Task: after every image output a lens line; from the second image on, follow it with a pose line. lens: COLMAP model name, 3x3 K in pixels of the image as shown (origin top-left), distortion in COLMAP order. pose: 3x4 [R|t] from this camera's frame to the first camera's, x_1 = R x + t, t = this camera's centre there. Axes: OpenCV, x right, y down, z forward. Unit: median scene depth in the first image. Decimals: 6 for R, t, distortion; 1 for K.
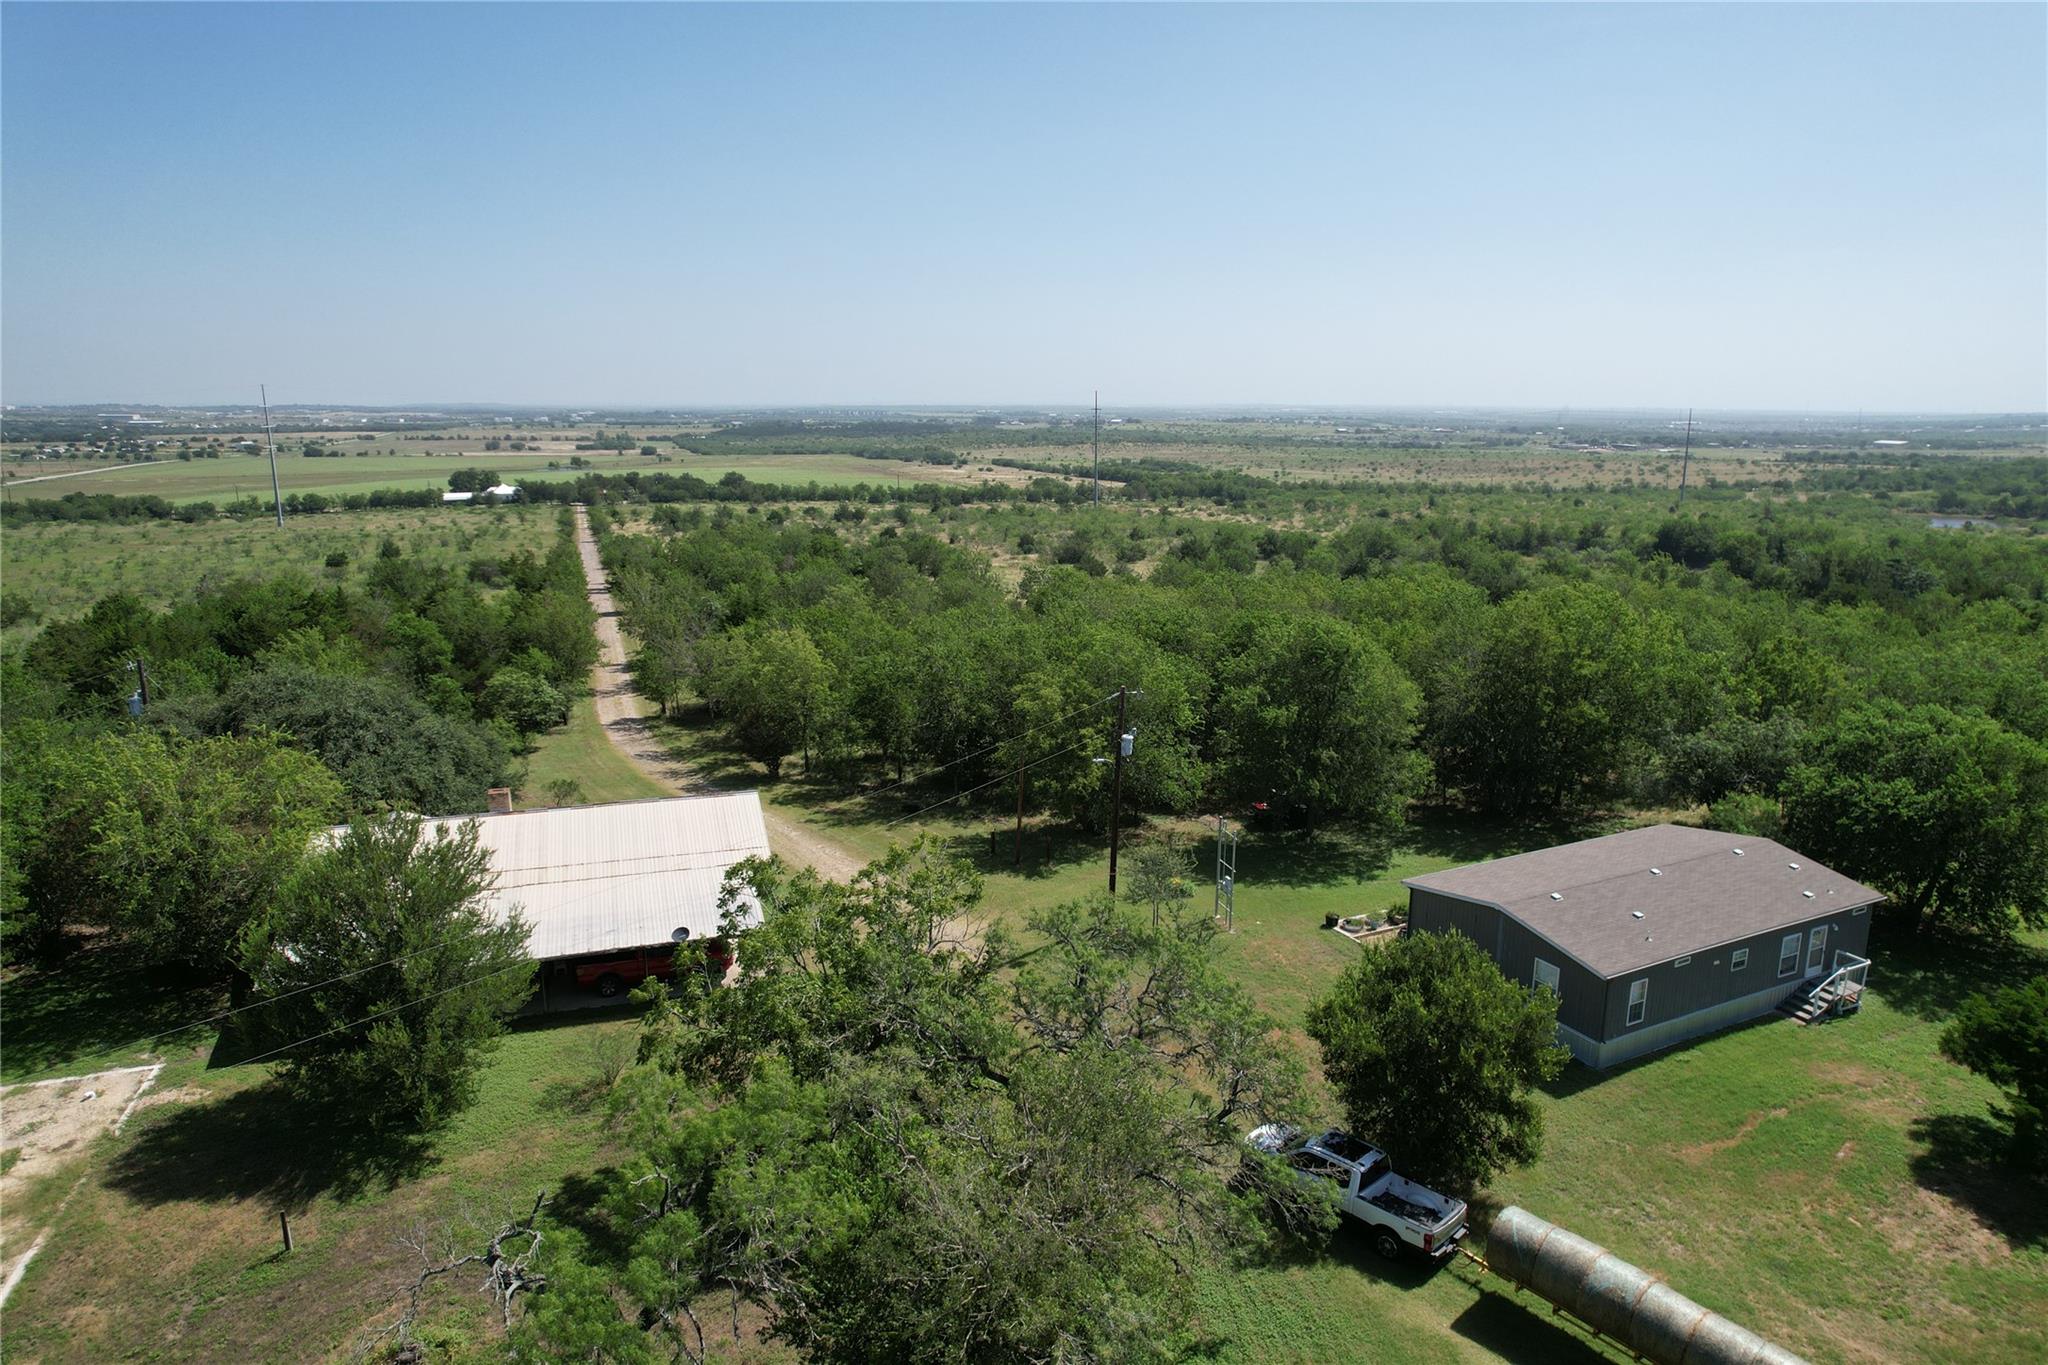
lens RADIAL K [[1307.2, 0, 1028.9], [0, 1307.2, 685.2], [0, 0, 1]] dist [-0.075645, 0.071870]
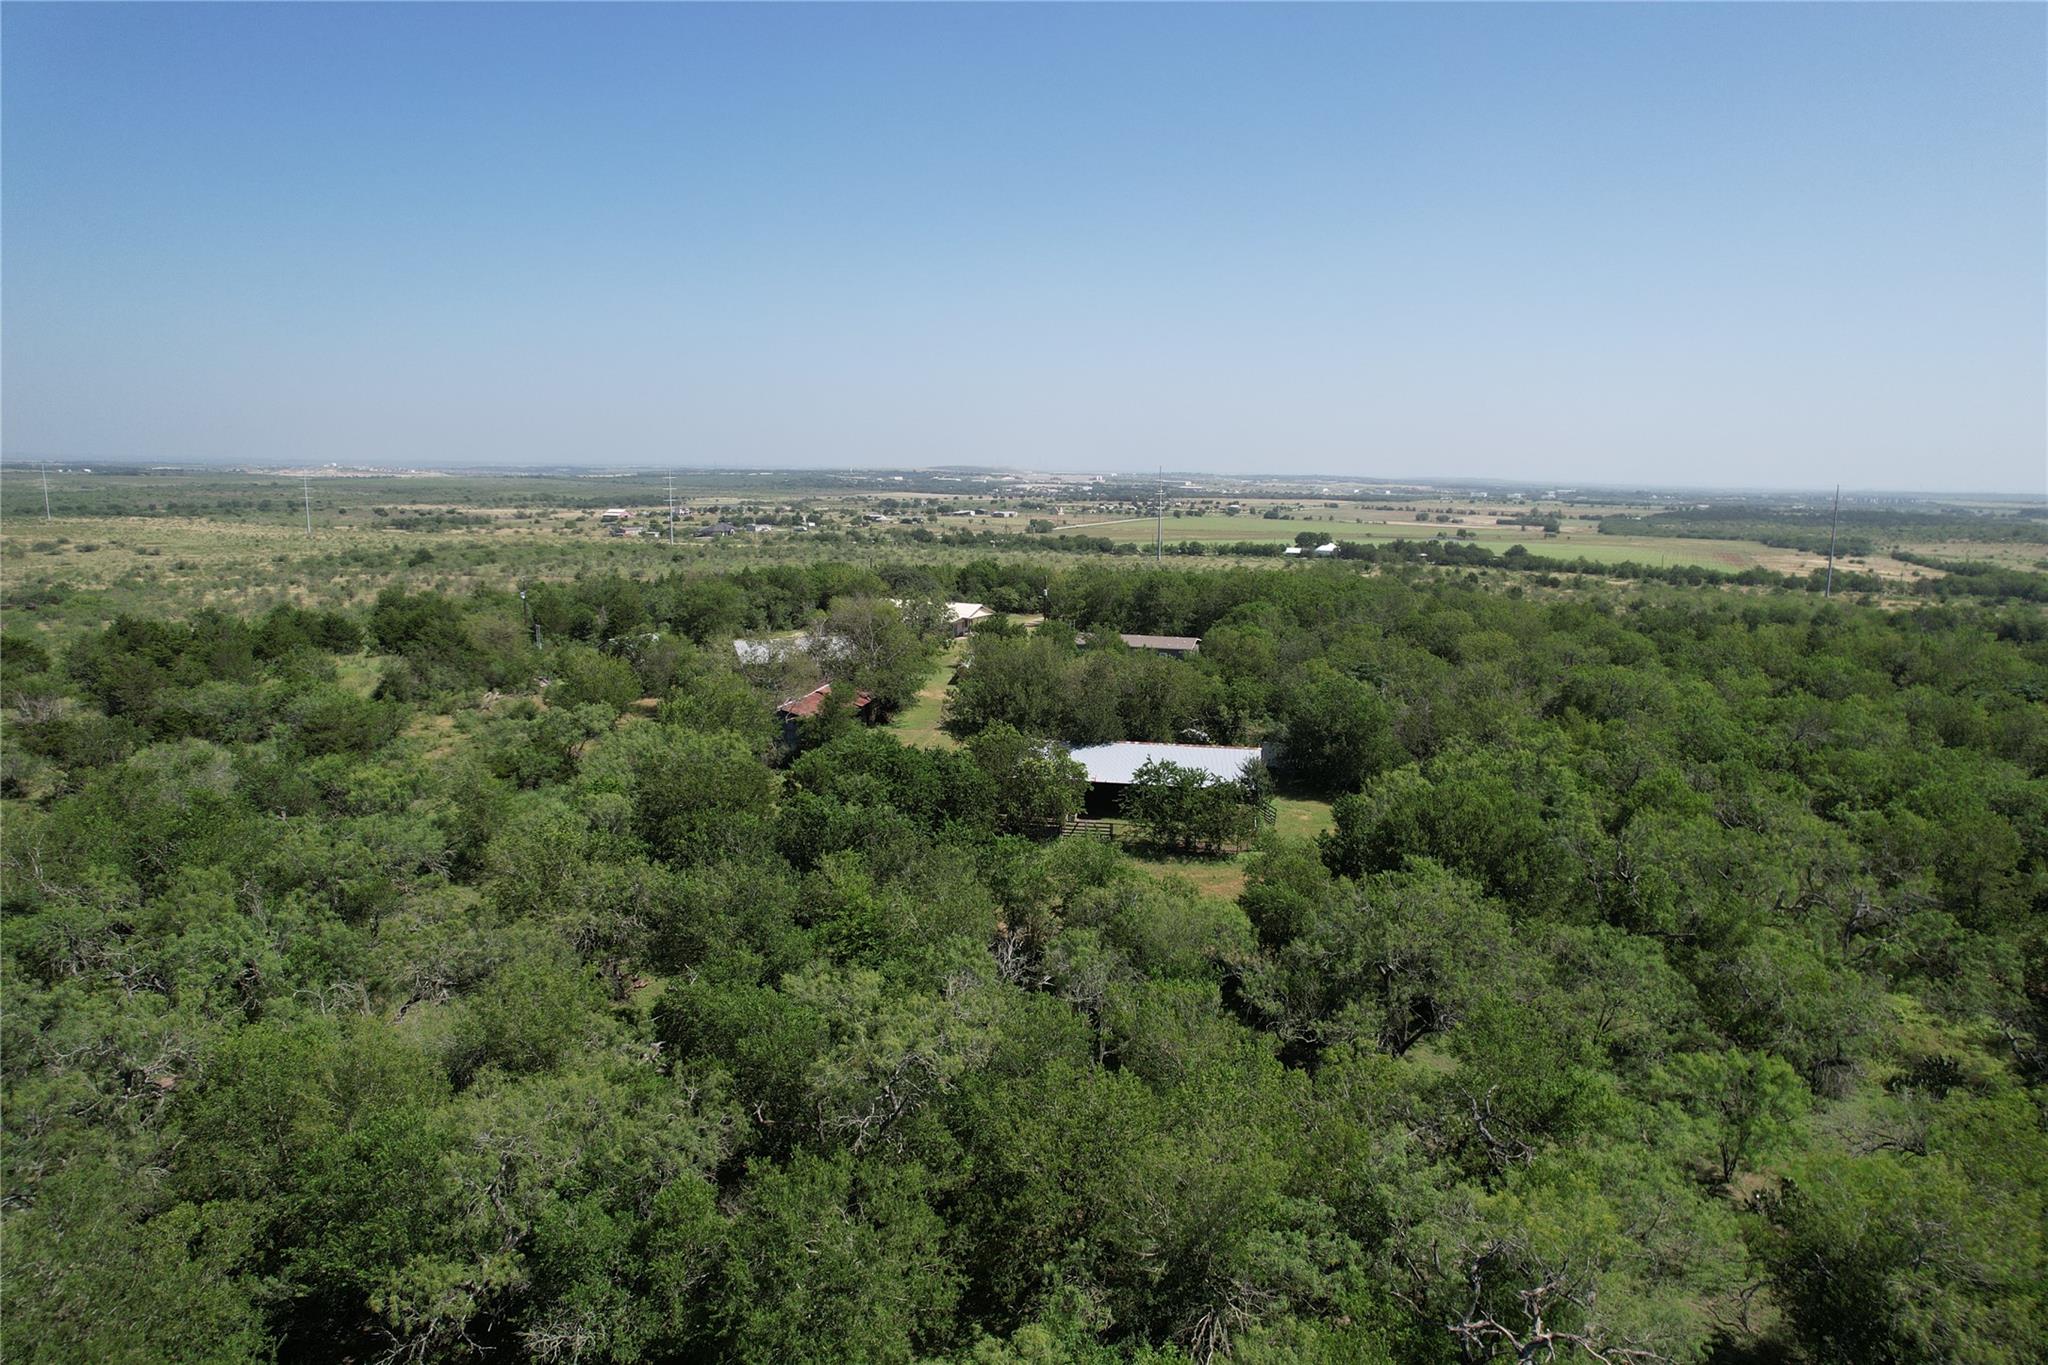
lens RADIAL K [[1307.2, 0, 1027.6], [0, 1307.2, 686.6], [0, 0, 1]] dist [-0.071140, 0.060719]
pose [[0.742805, 0.119241, -0.658803, 0.225478], [-0.155877, 0.987772, 0.003031, 0.027705], [0.651109, 0.100440, 0.752309, -0.154869]]
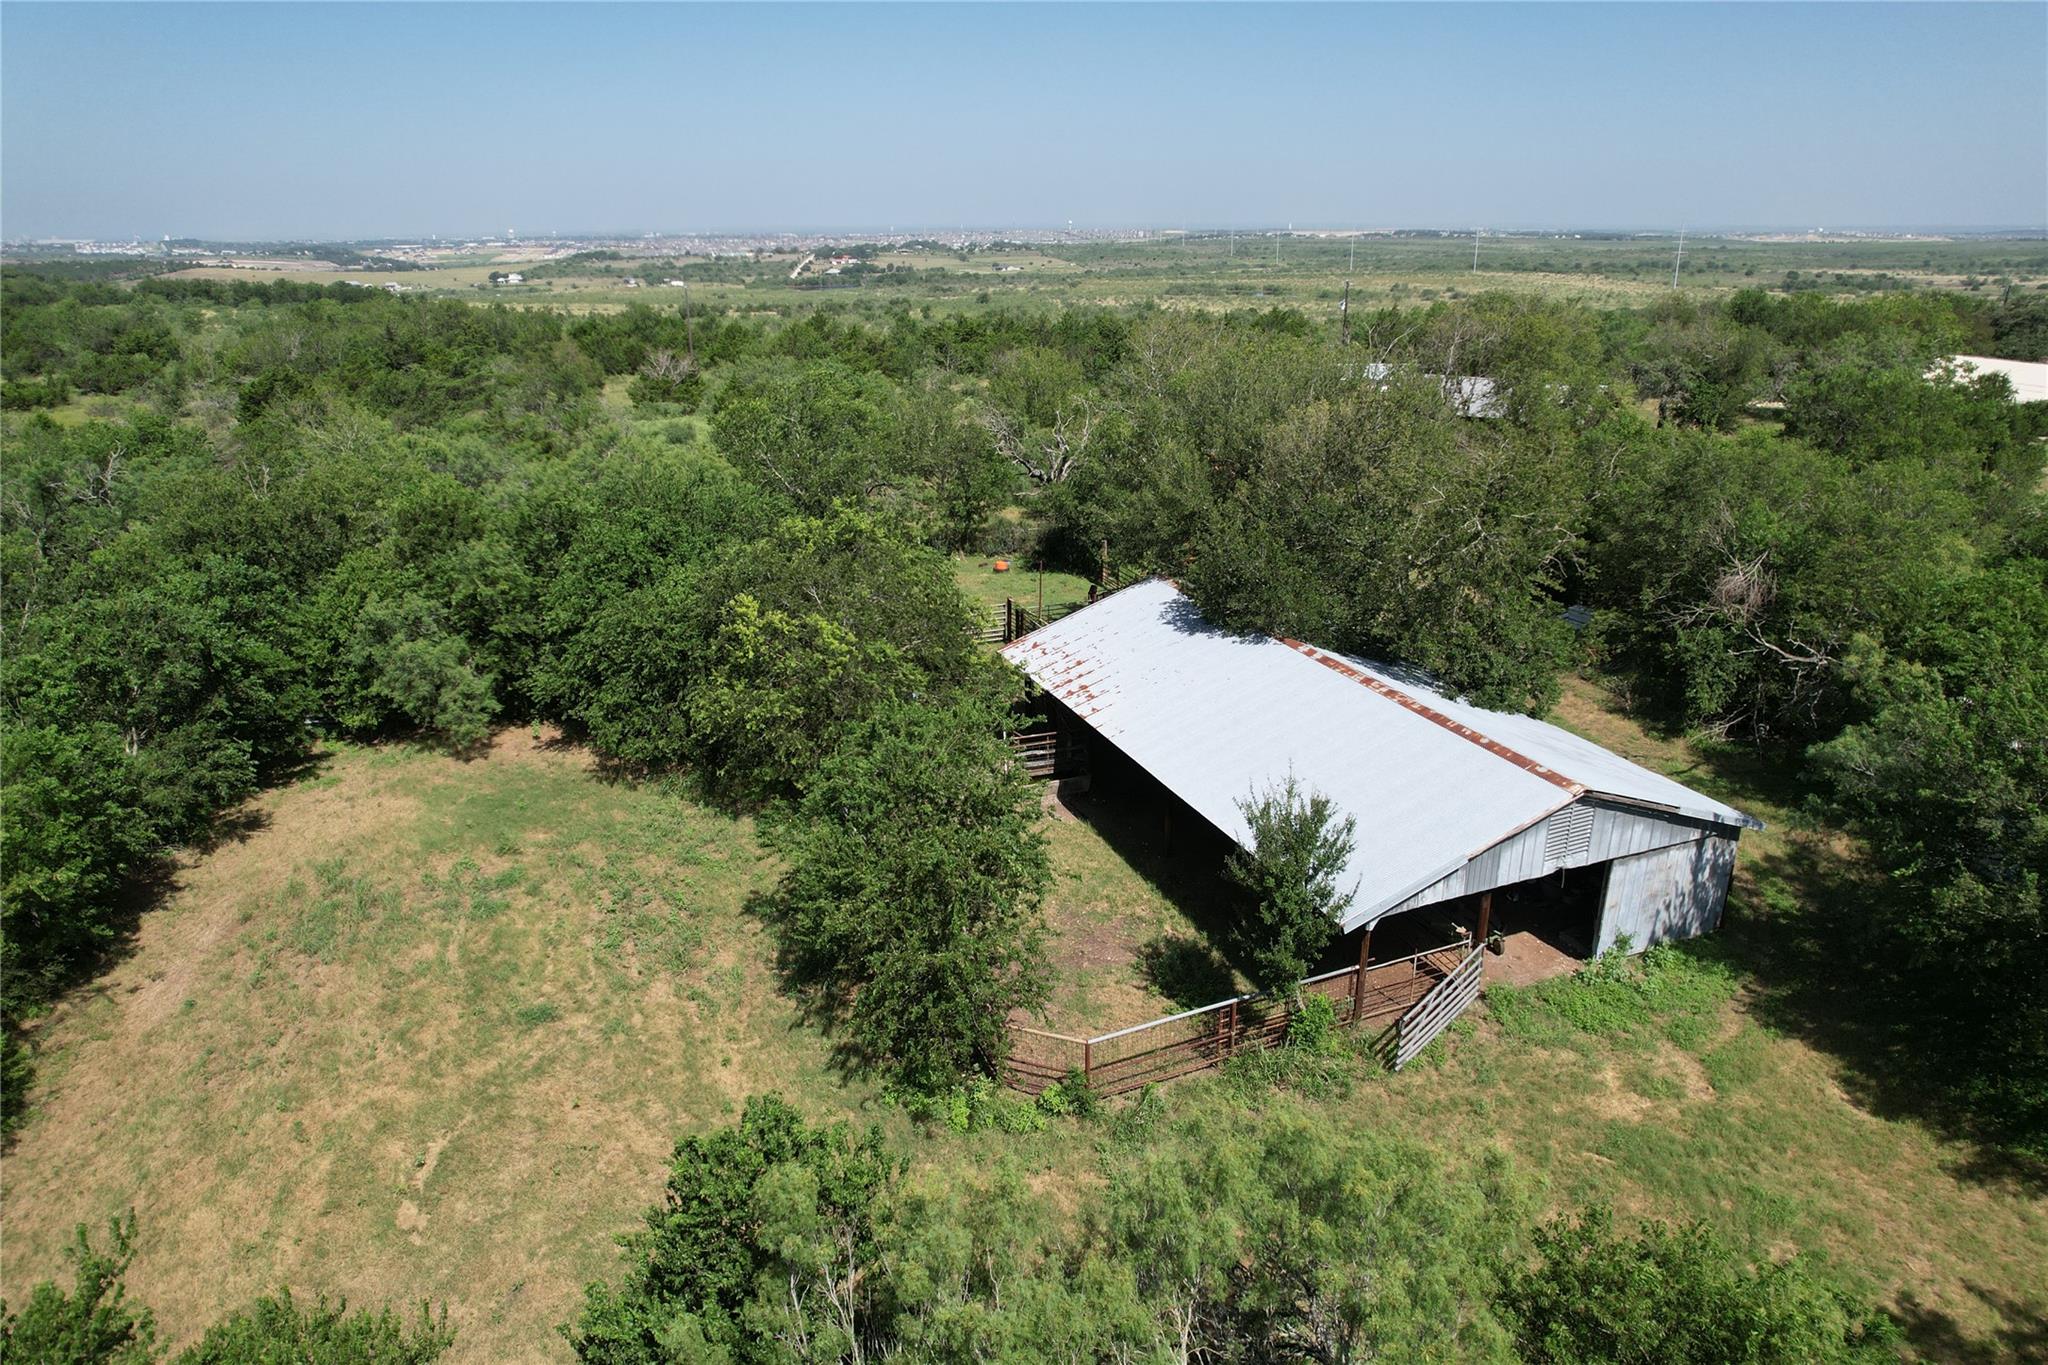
lens RADIAL K [[1307.2, 0, 1027.6], [0, 1307.2, 686.6], [0, 0, 1]] dist [-0.071140, 0.060719]
pose [[-0.189947, 0.326811, -0.925805, 0.178232], [-0.205751, 0.908782, 0.363016, 0.014889], [0.959993, 0.259440, -0.105379, -0.010495]]
